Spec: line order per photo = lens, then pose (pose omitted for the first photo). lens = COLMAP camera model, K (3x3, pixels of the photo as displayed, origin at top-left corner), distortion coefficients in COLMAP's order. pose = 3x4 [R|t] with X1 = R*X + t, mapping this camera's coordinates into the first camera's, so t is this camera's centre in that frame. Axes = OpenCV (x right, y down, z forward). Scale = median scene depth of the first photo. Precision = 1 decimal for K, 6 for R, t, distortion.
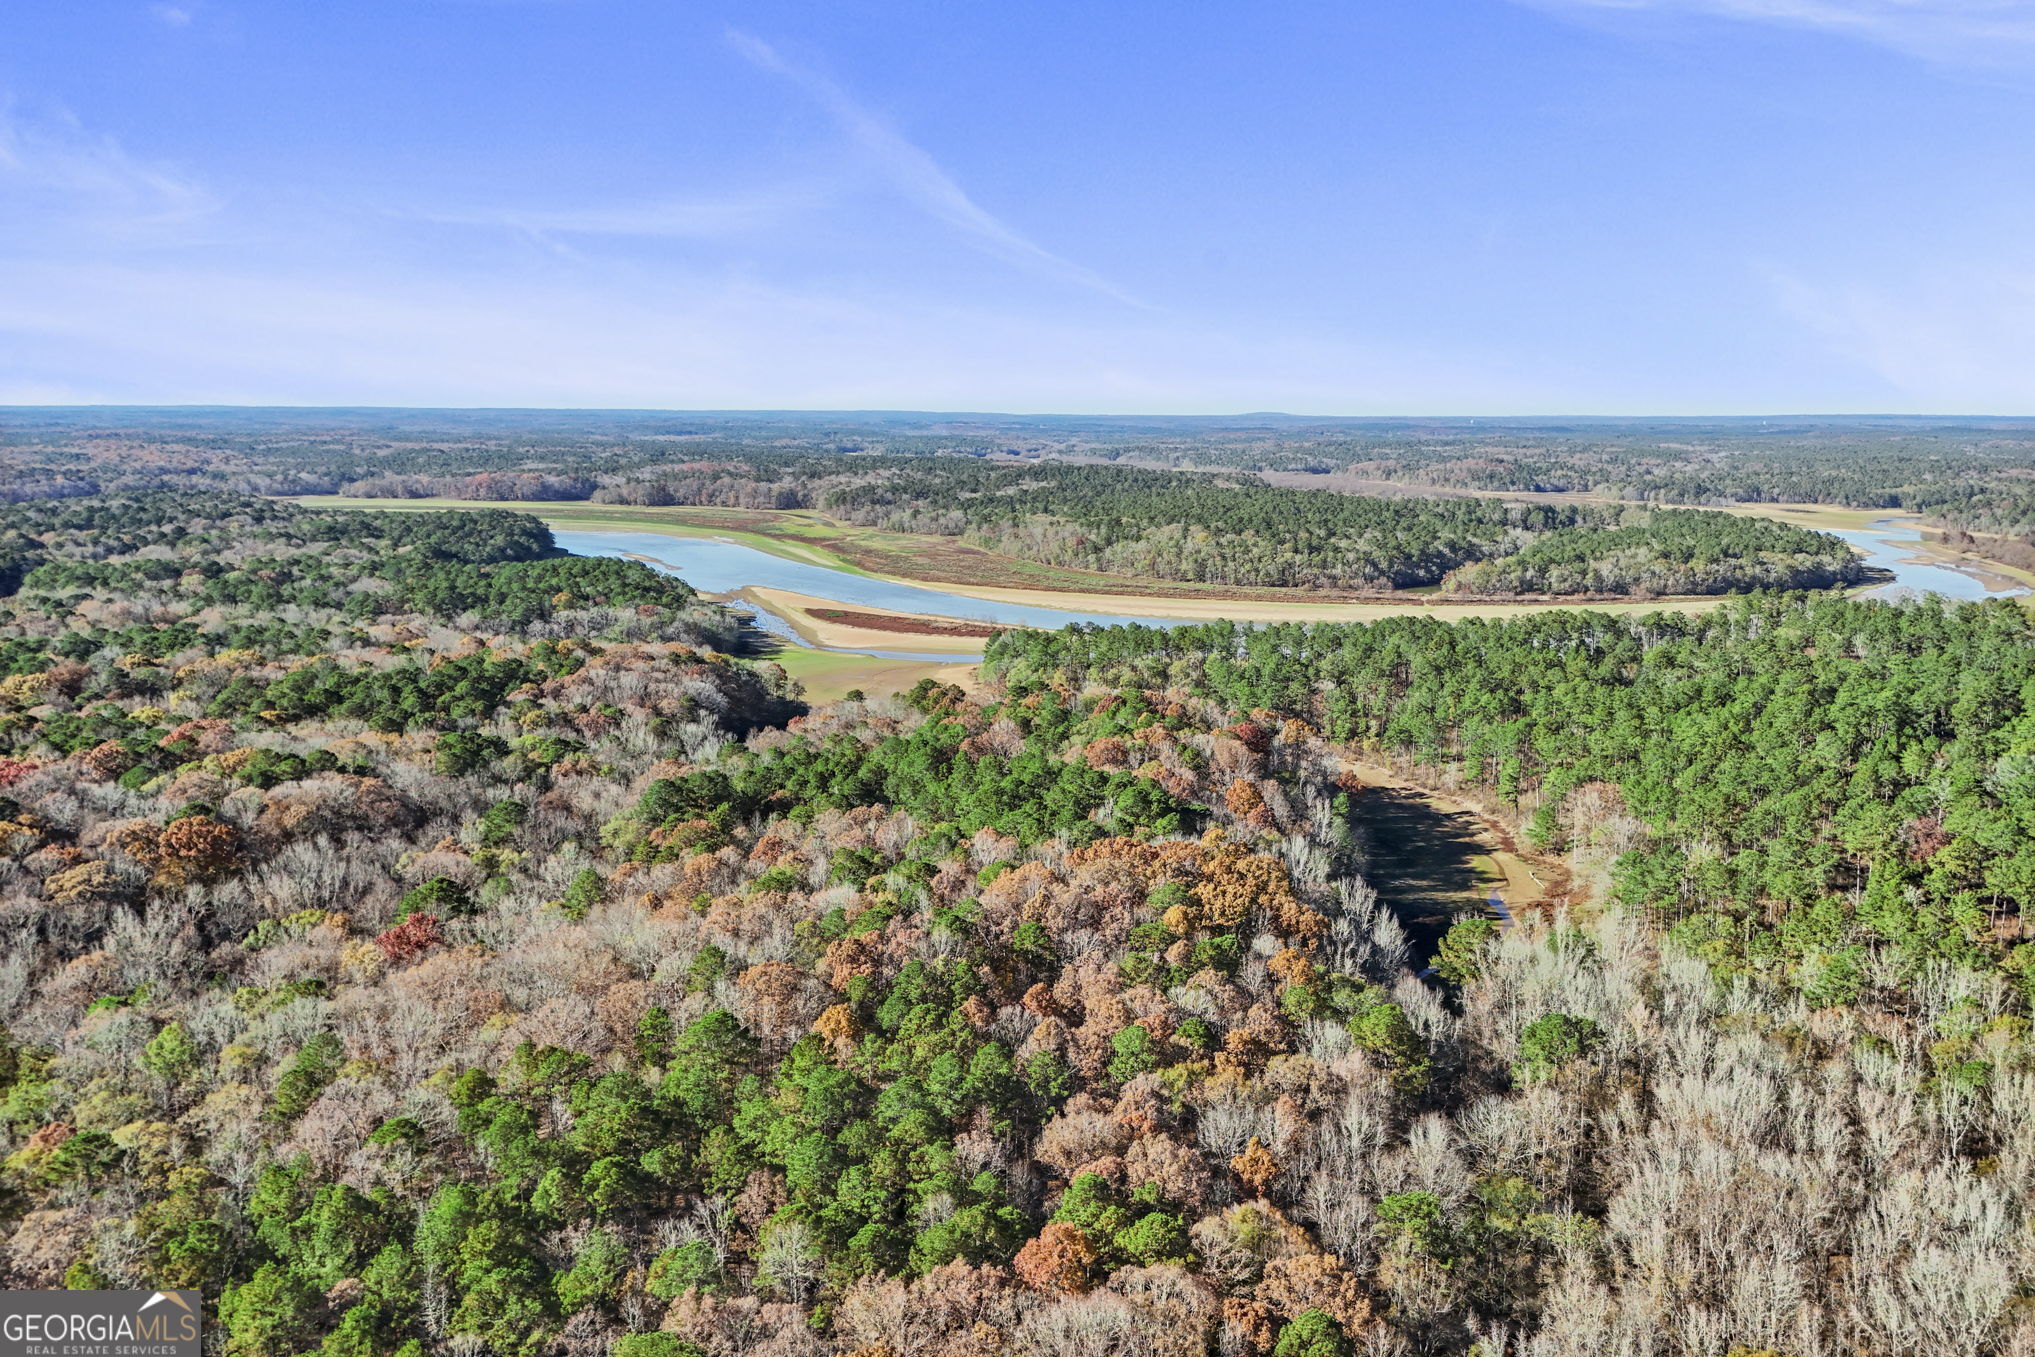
lens RADIAL K [[1490.6, 0, 1017.5], [0, 1490.6, 678.5], [0, 0, 1]] dist [0.097756, -0.088341]
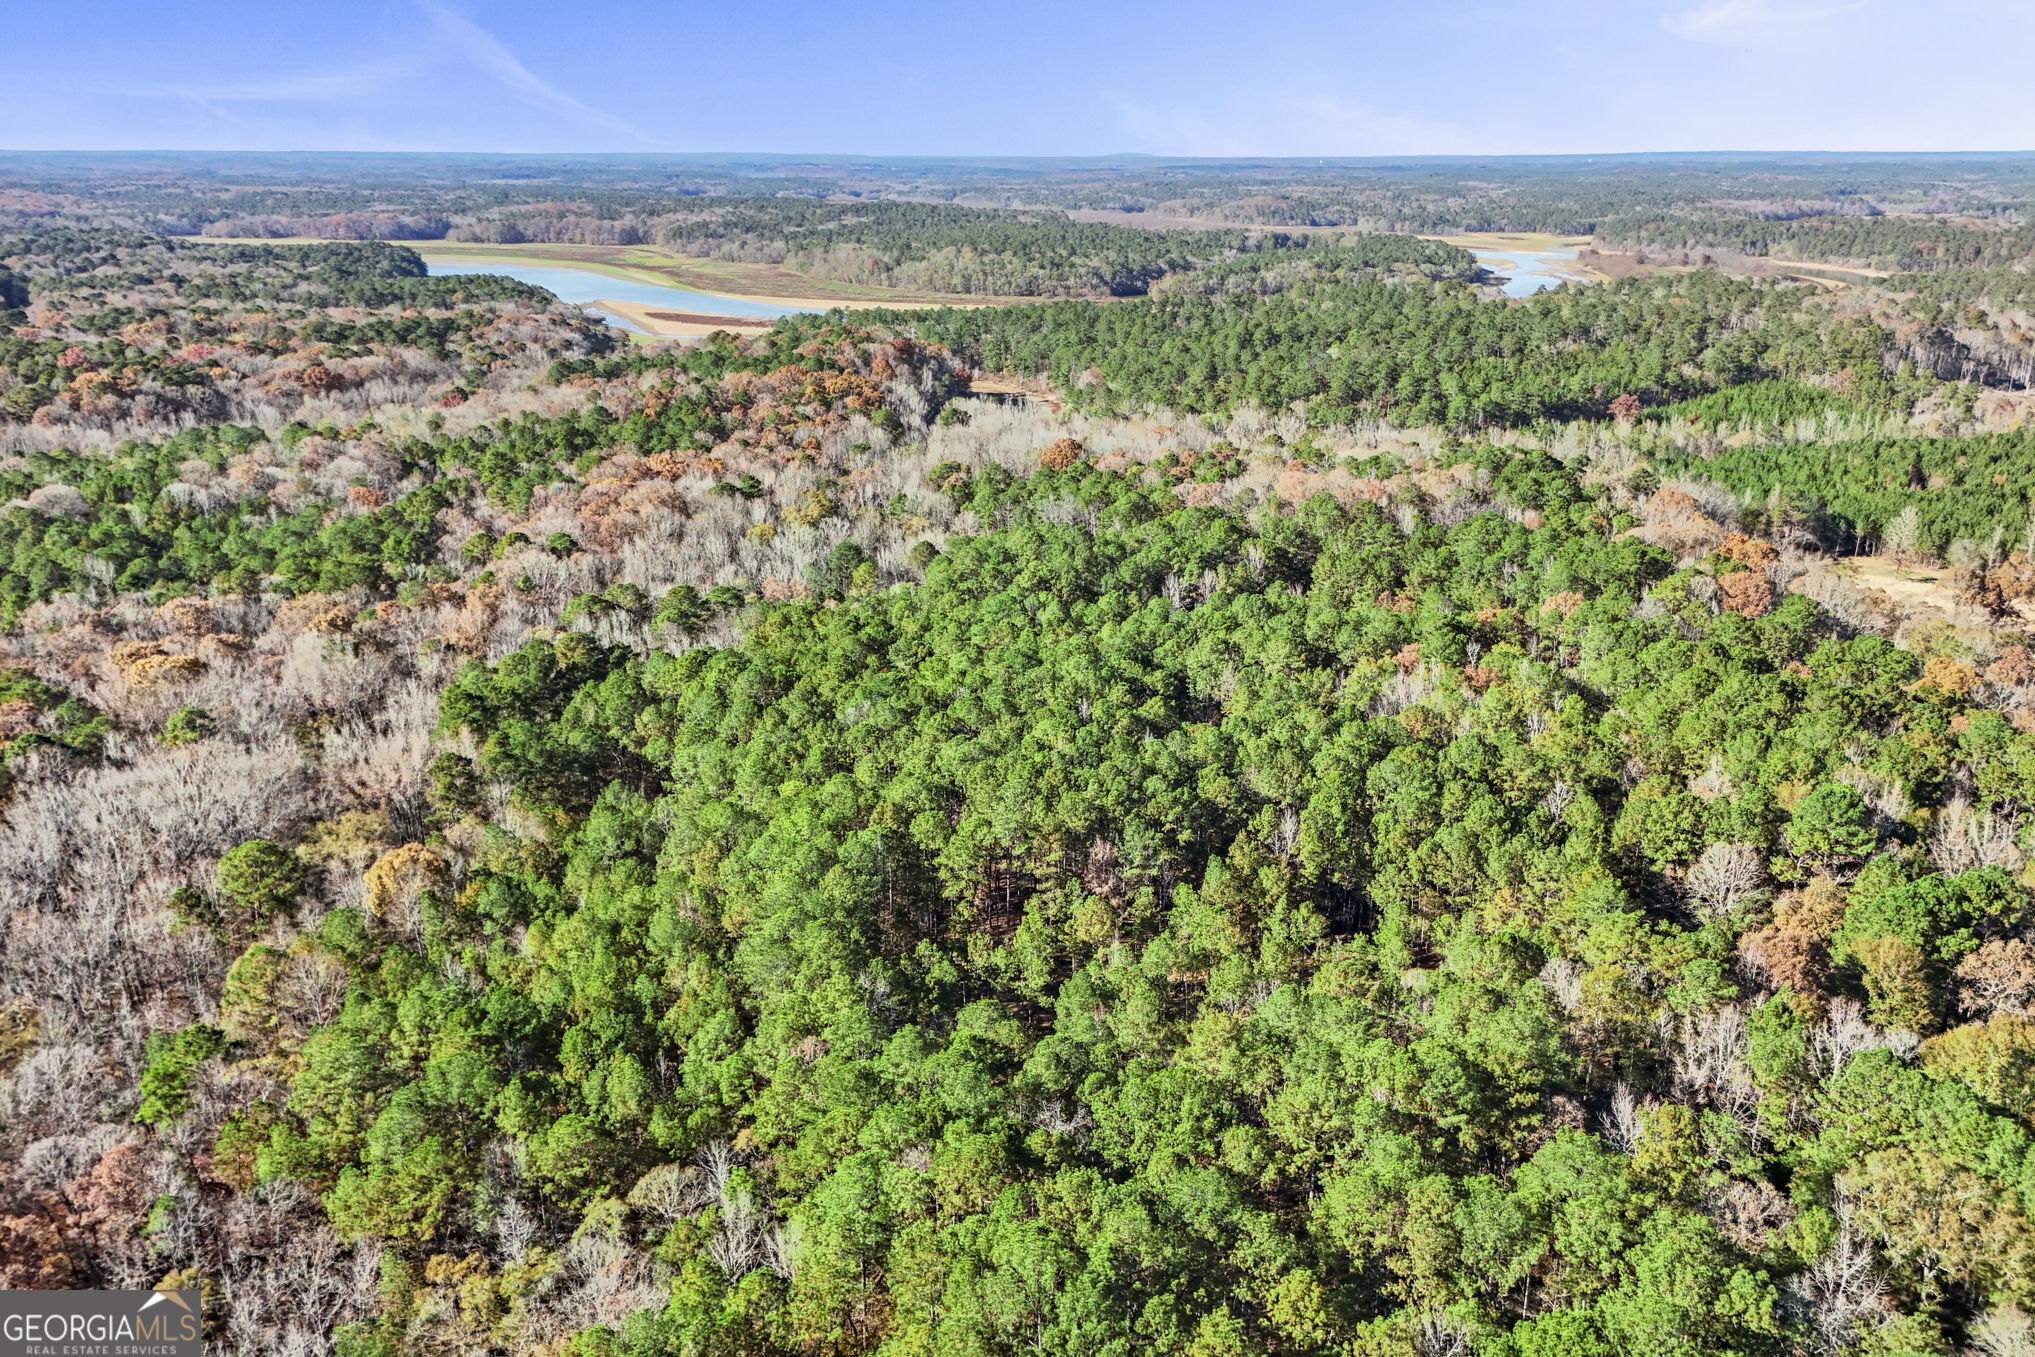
lens RADIAL K [[1494.6, 0, 1022.2], [0, 1494.6, 673.8], [0, 0, 1]] dist [0.066935, -0.055856]
pose [[0.995811, -0.035197, 0.084390, 0.070795], [0.021614, 0.987400, 0.156763, 0.076228], [-0.088844, -0.154283, 0.984024, -0.412877]]
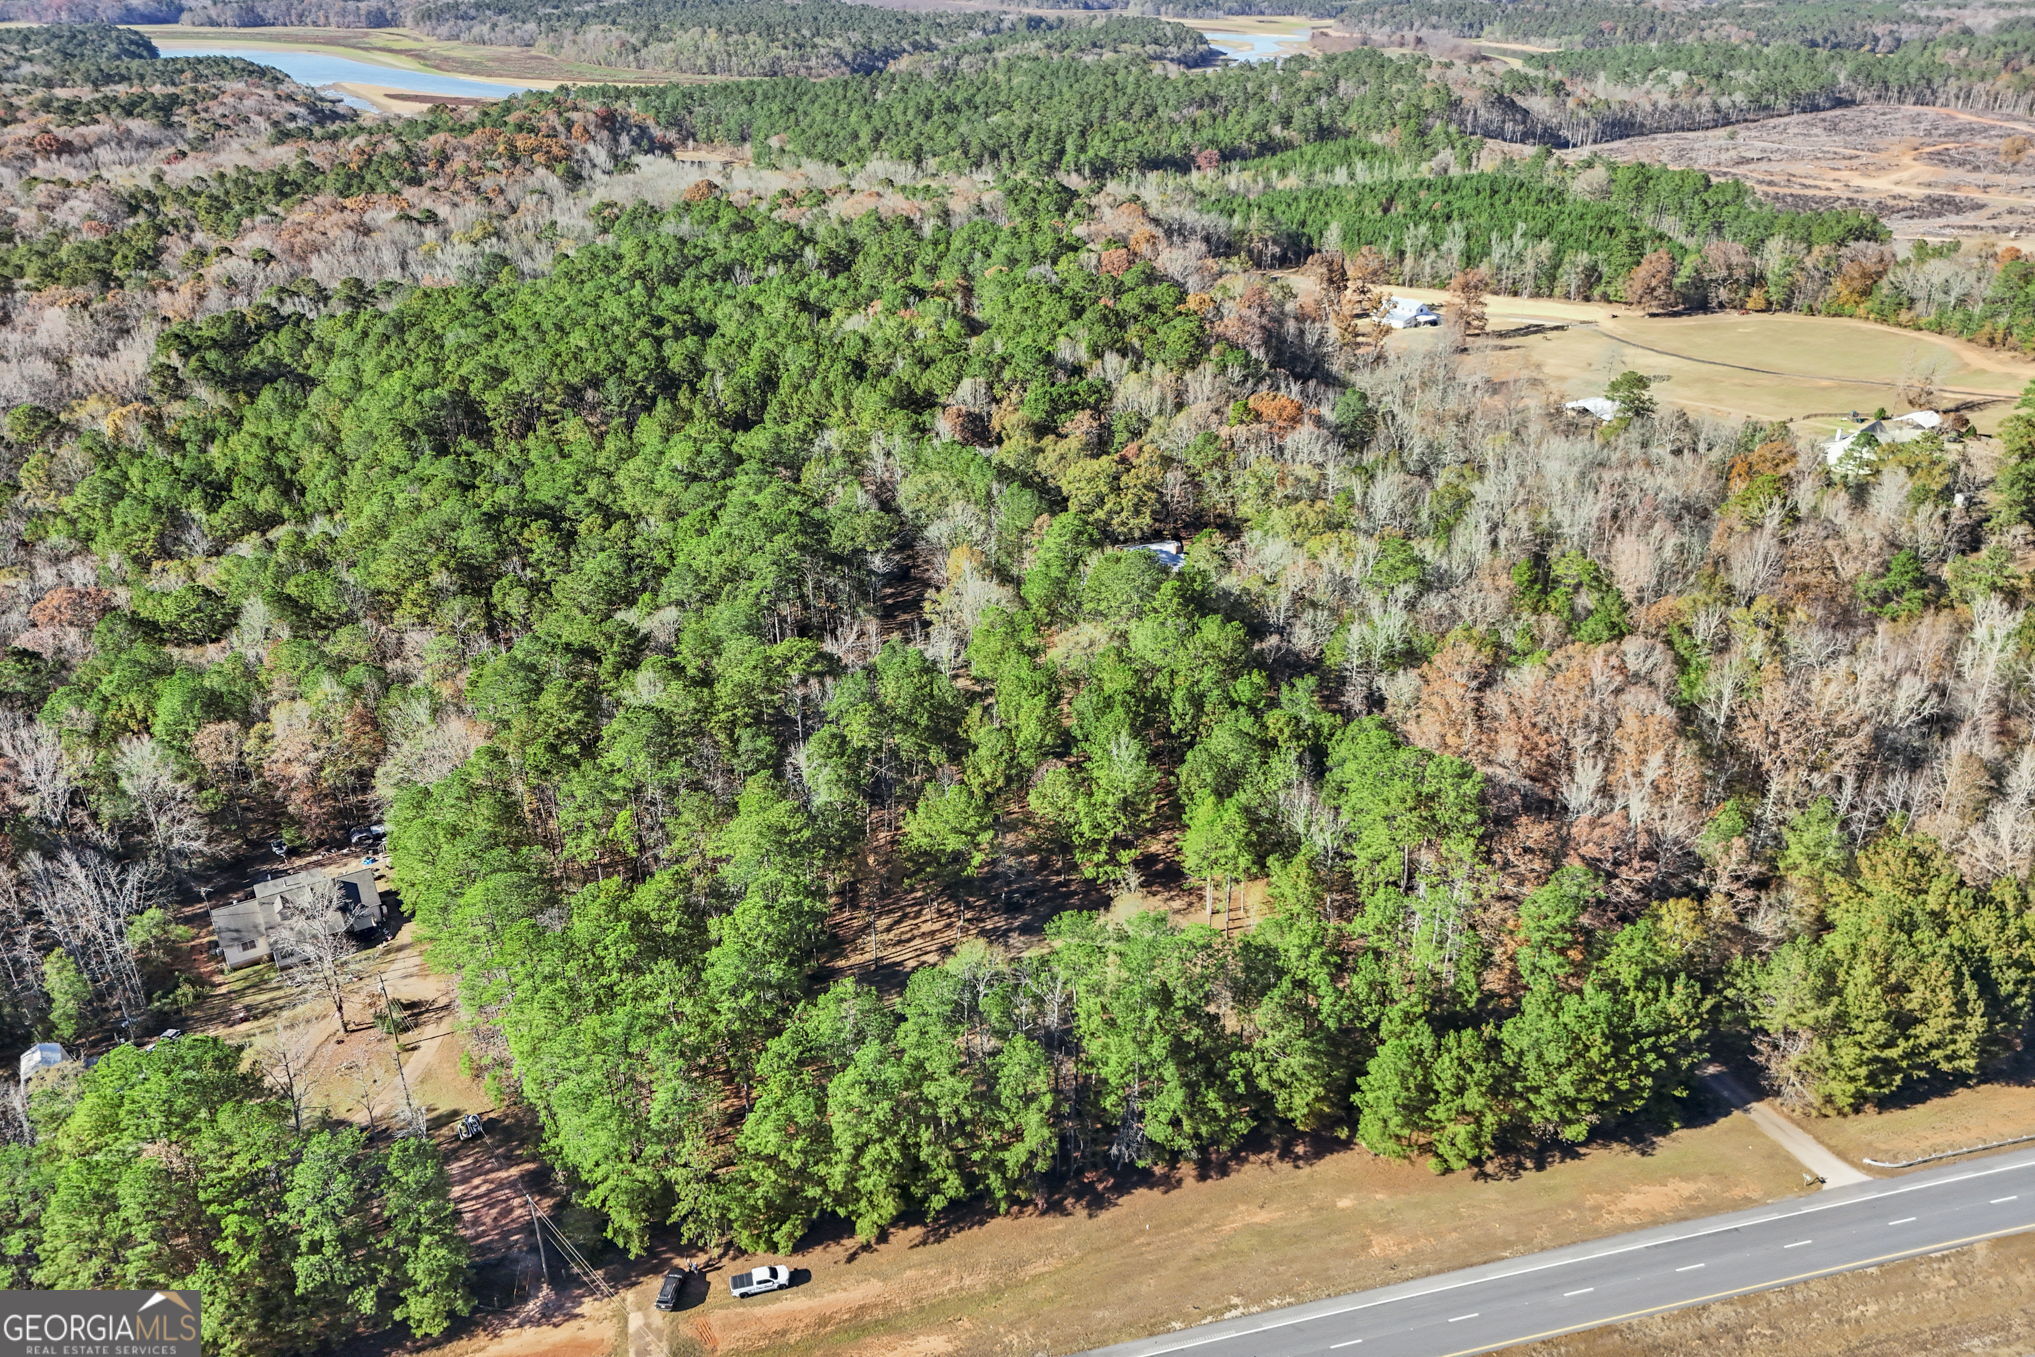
lens RADIAL K [[1501.9, 0, 1022.2], [0, 1501.9, 673.2], [0, 0, 1]] dist [0.057997, -0.046902]
pose [[0.978977, -0.093186, 0.181440, 0.136997], [0.039691, 0.959566, 0.278671, 0.108291], [-0.200072, -0.265611, 0.943092, -0.598547]]
